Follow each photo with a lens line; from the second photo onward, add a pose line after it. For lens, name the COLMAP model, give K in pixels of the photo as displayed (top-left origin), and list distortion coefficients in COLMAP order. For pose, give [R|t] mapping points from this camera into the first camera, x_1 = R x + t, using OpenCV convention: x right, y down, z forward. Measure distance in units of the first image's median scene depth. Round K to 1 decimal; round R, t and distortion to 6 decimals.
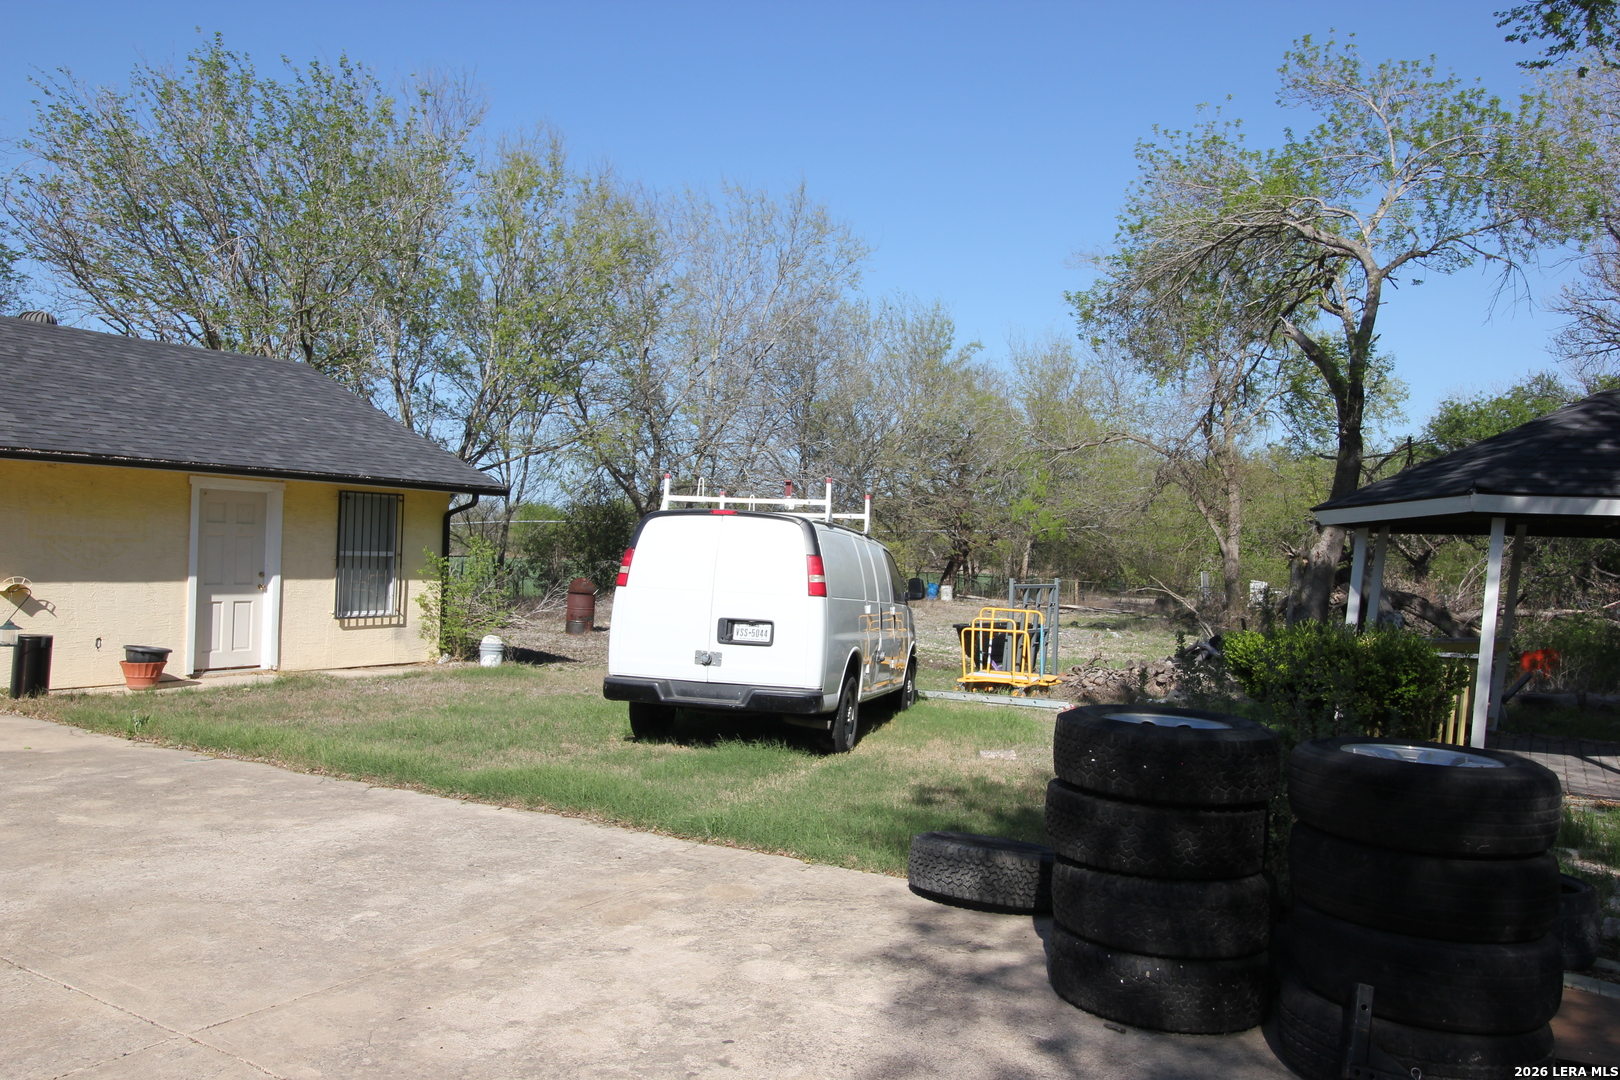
lens RADIAL K [[1259.5, 0, 756.8], [0, 1259.5, 524.4], [0, 0, 1]] dist [0.006957, 0.005421]
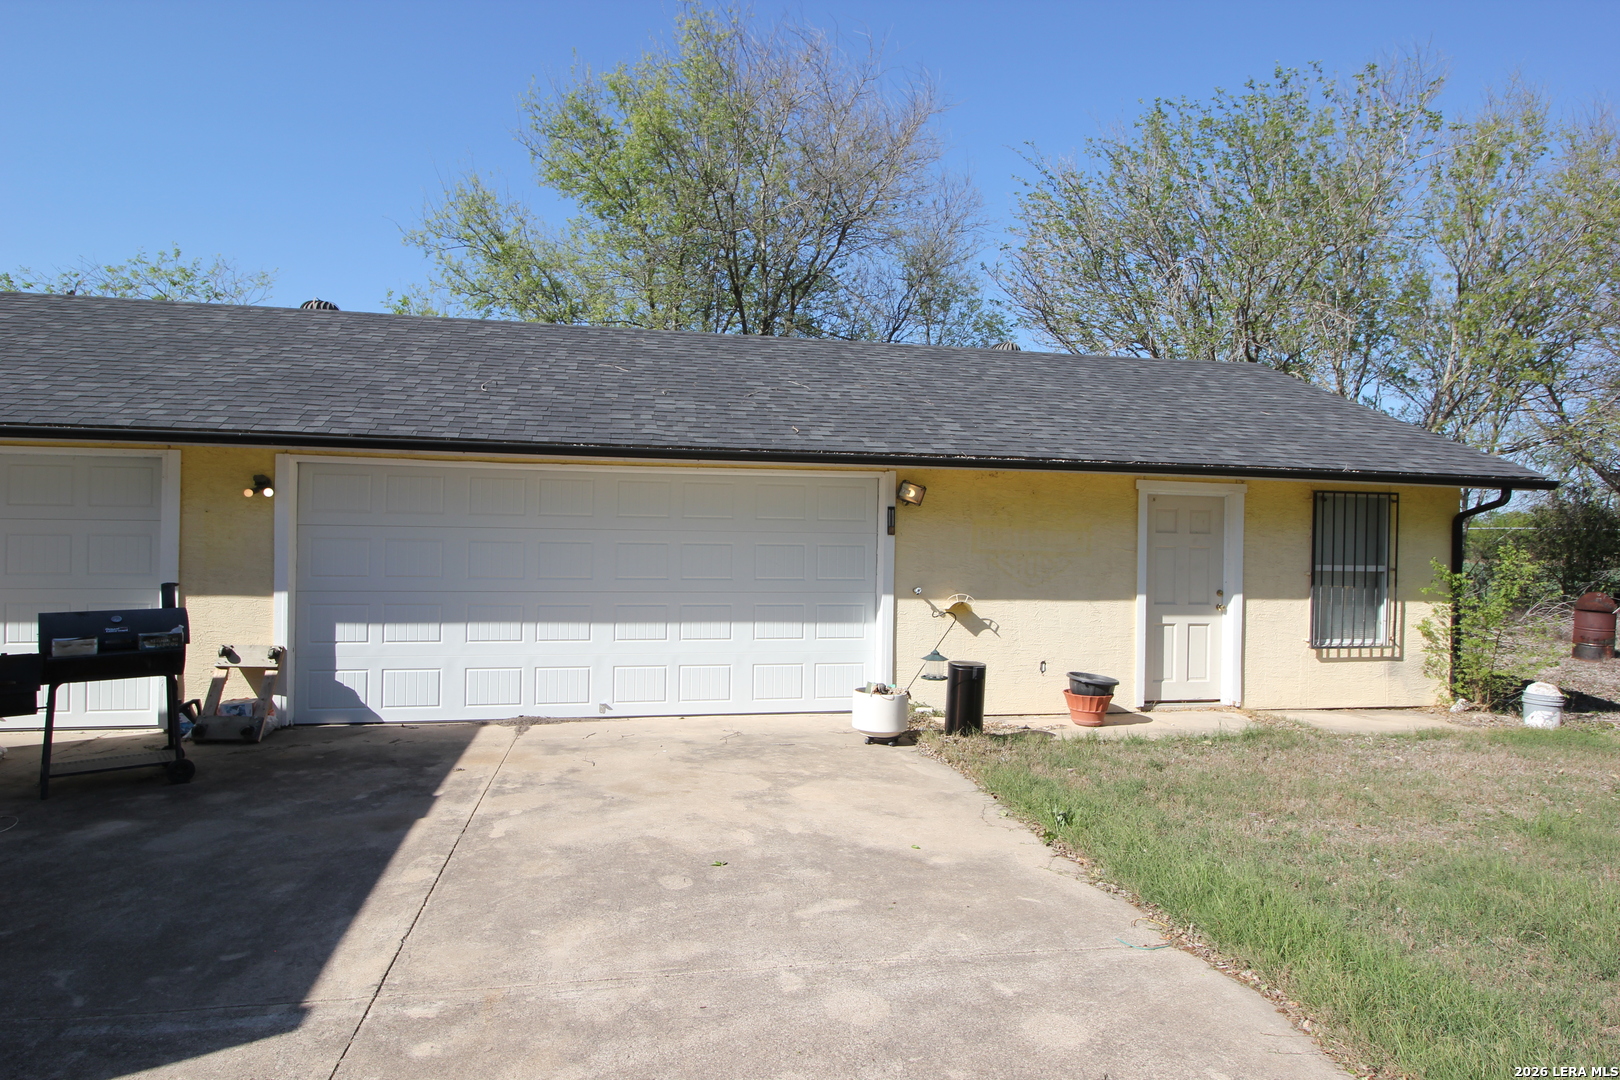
lens RADIAL K [[957.9, 0, 810.0], [0, 957.9, 540.0], [0, 0, 1]] dist [0.001936, -0.024715]
pose [[0.721946, -0.013452, -0.691819, -0.138214], [0.016481, 0.999862, -0.002244, 0.000826], [0.691754, -0.009782, 0.722067, 0.326386]]
